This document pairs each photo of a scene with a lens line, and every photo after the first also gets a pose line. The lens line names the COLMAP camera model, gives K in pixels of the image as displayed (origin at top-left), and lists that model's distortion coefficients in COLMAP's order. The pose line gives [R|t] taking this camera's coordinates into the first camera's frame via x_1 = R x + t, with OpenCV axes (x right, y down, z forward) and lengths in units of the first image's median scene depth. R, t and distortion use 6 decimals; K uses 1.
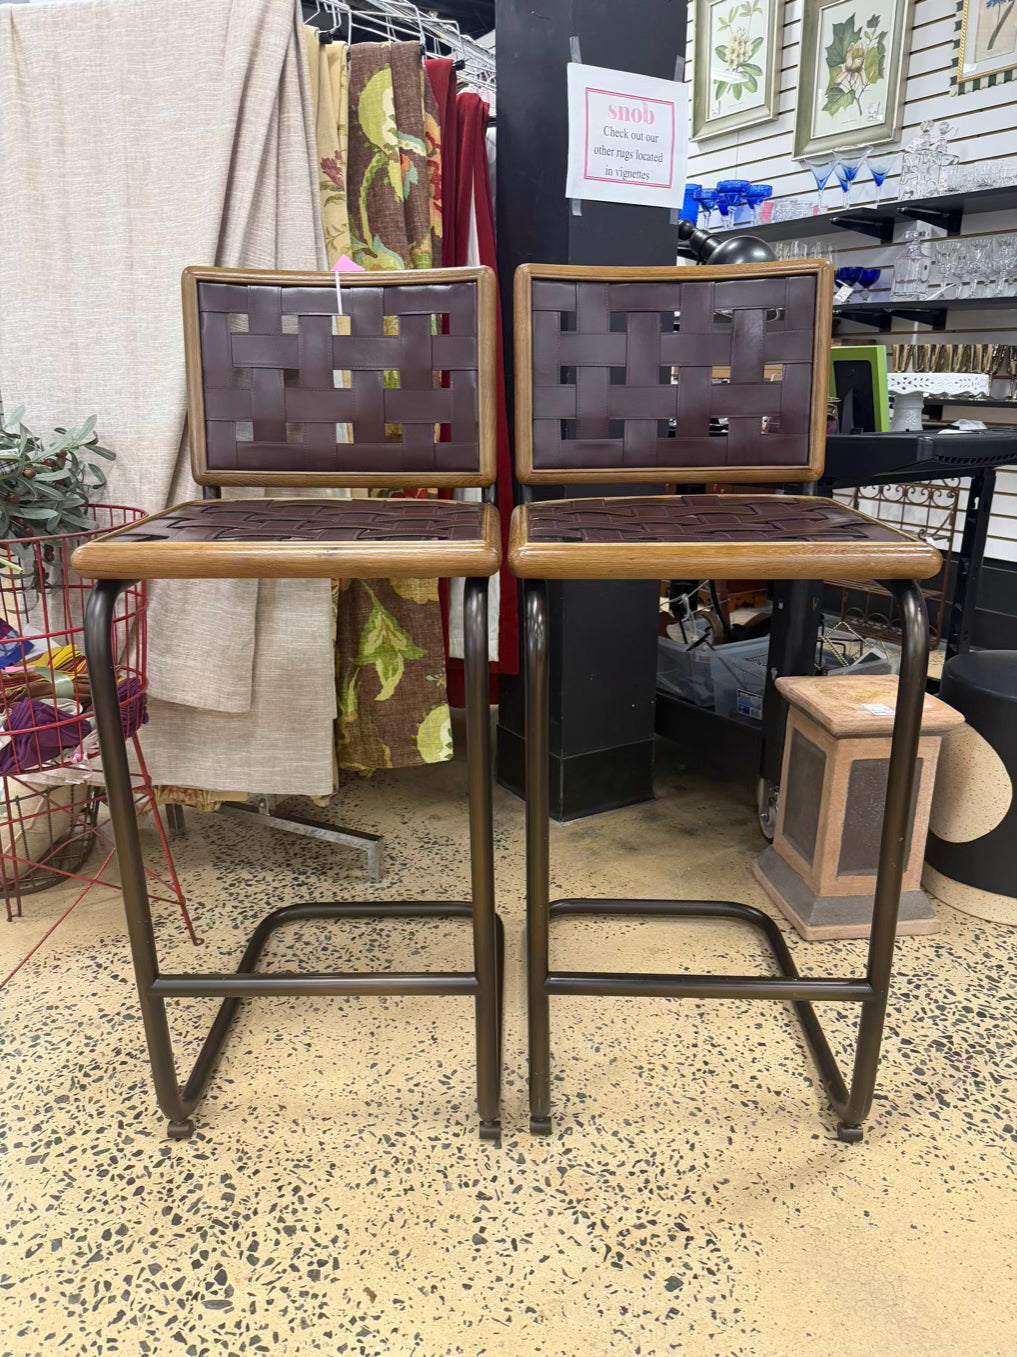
lens RADIAL K [[972.5, 0, 511.3], [0, 972.5, 668.8], [0, 0, 1]] dist [0.012004, -0.021328]
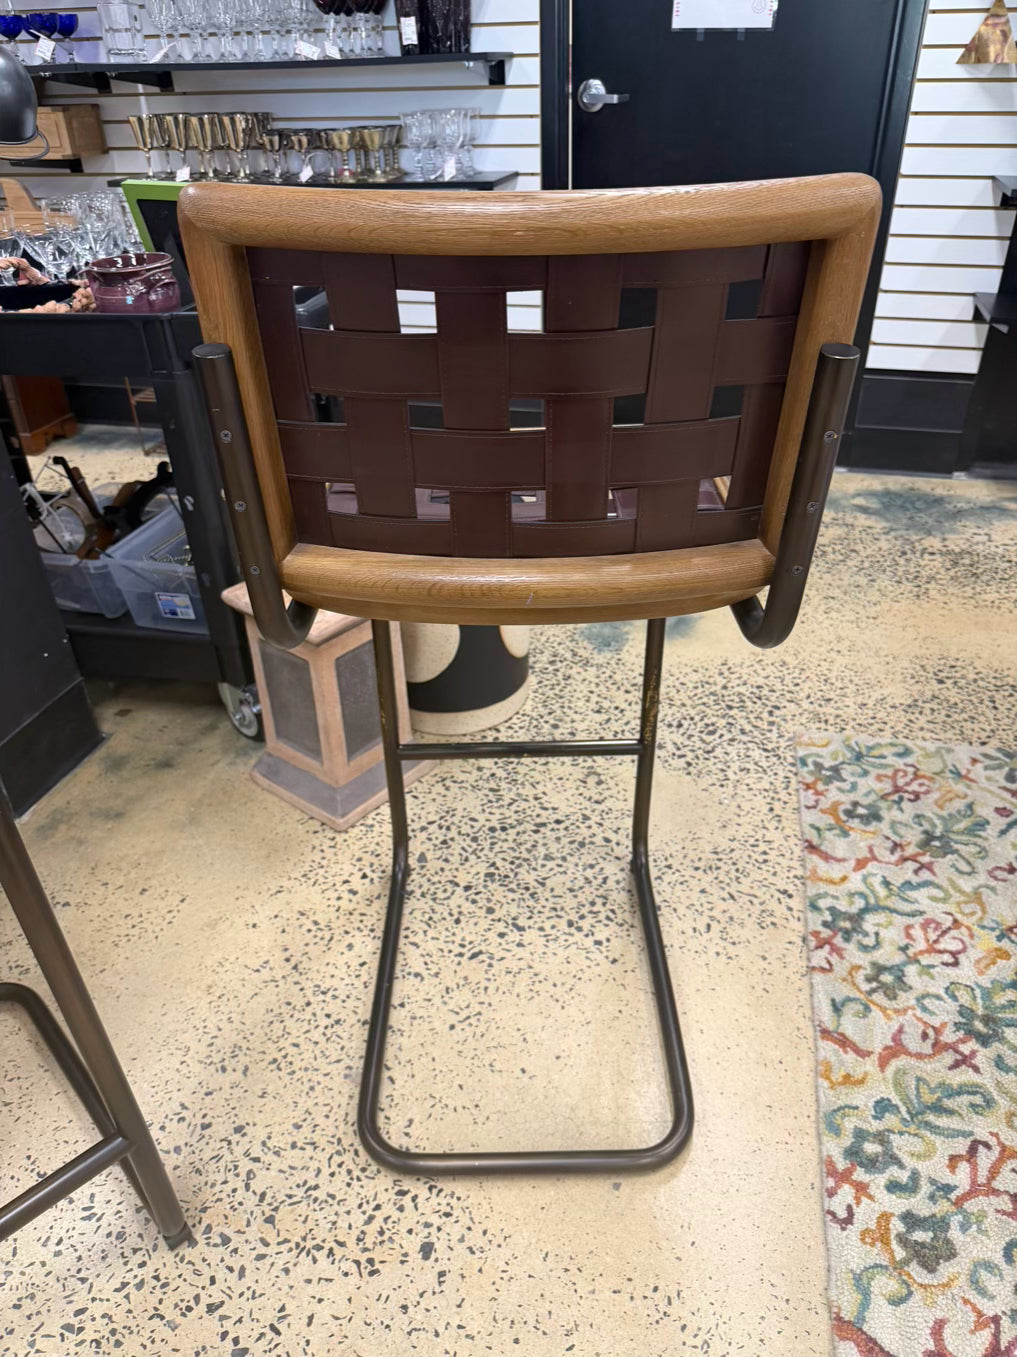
lens RADIAL K [[972.5, 0, 511.7], [0, 972.5, 666.0], [0, 0, 1]] dist [0.012004, -0.021328]
pose [[0.728565, -0.386318, 0.565643, -0.096134], [0.228612, 0.915573, 0.330852, -0.224854], [-0.645701, -0.111735, 0.755371, 0.164156]]
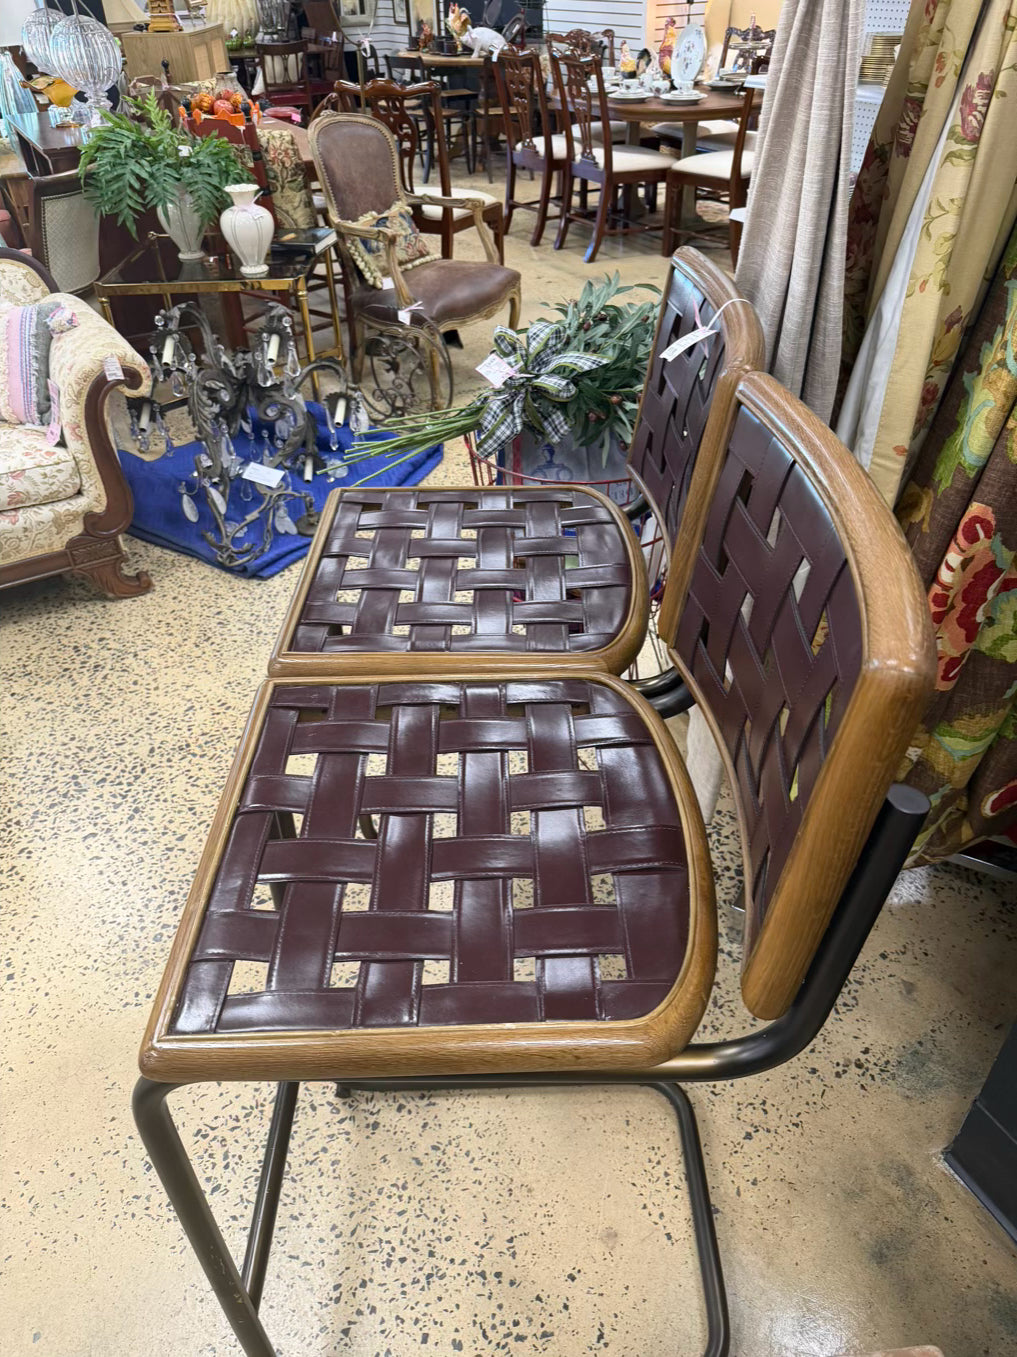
lens RADIAL K [[972.5, 0, 501.2], [0, 972.5, 682.8], [0, 0, 1]] dist [0.012004, -0.021328]
pose [[-0.056181, 0.601128, -0.797176, 0.630928], [-0.270441, 0.759426, 0.591721, -0.616428], [0.961096, 0.248833, 0.119904, 0.877591]]
